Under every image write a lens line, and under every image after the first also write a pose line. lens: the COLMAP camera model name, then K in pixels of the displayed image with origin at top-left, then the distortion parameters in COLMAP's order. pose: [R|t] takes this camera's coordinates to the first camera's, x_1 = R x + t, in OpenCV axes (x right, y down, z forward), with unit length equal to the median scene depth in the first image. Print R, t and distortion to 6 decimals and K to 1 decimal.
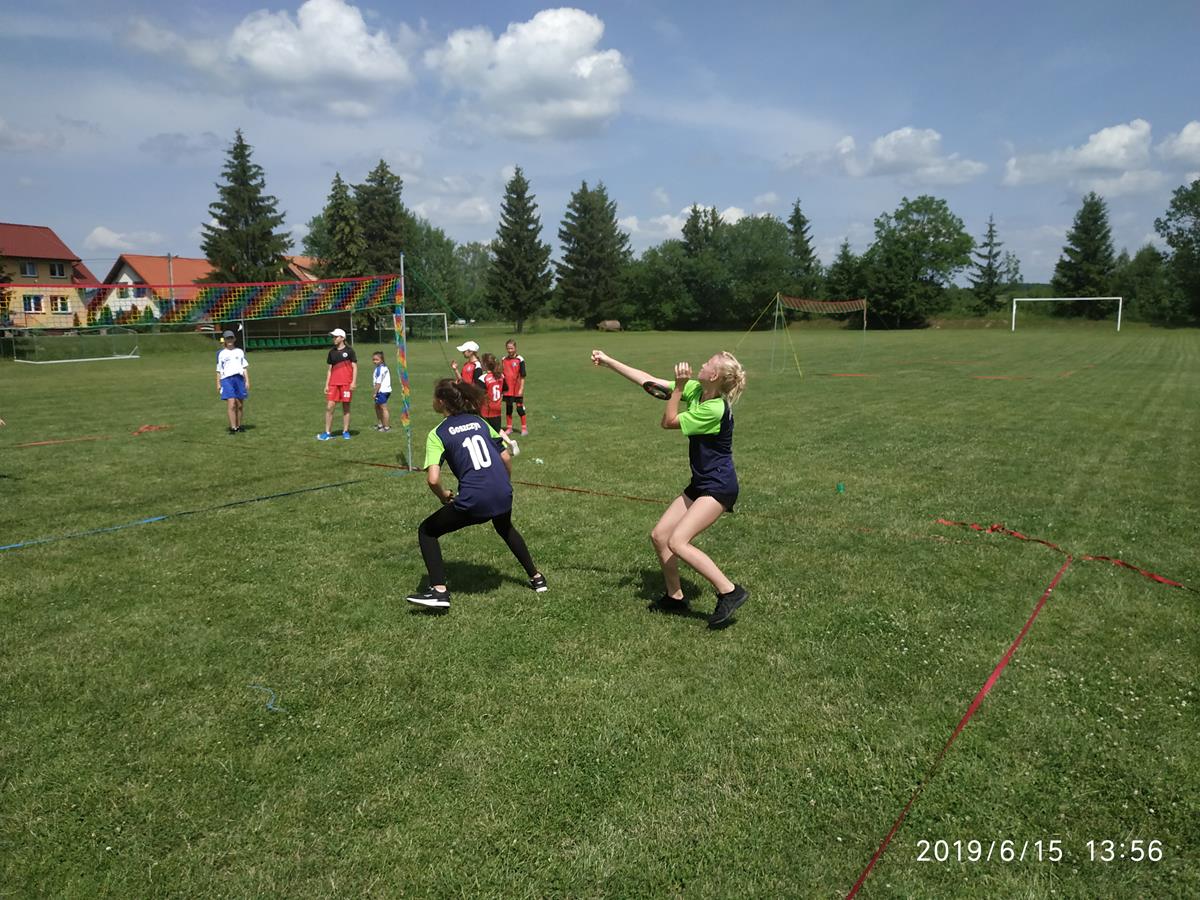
lens RADIAL K [[886.2, 0, 593.3], [0, 886.2, 455.1], [0, 0, 1]] dist [0.012553, -0.040098]
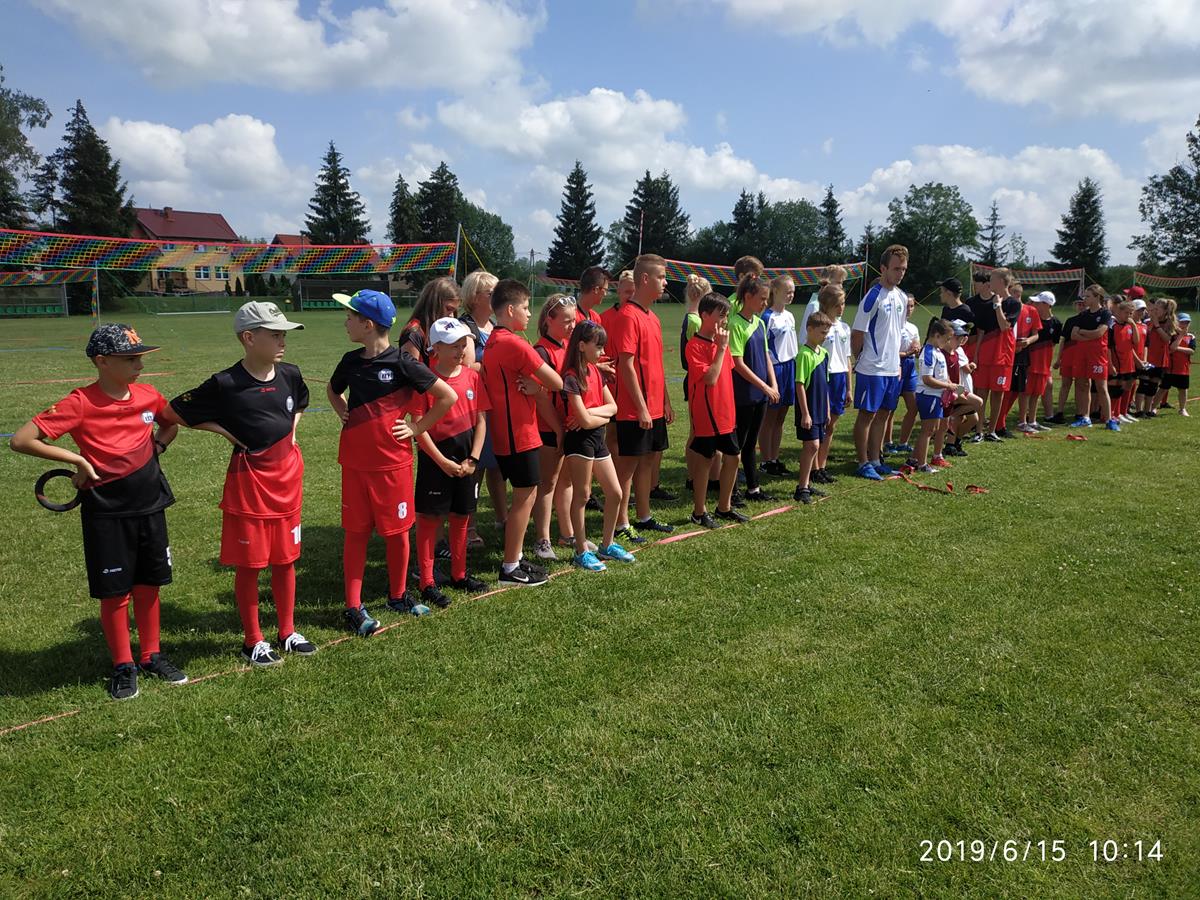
lens RADIAL K [[886.2, 0, 614.2], [0, 886.2, 464.3], [0, 0, 1]] dist [0.012553, -0.040098]
pose [[0.972967, 0.059695, -0.223096, 0.254677], [-0.050787, 0.997674, 0.045463, 0.023142], [0.225291, -0.032903, 0.973736, -0.157185]]
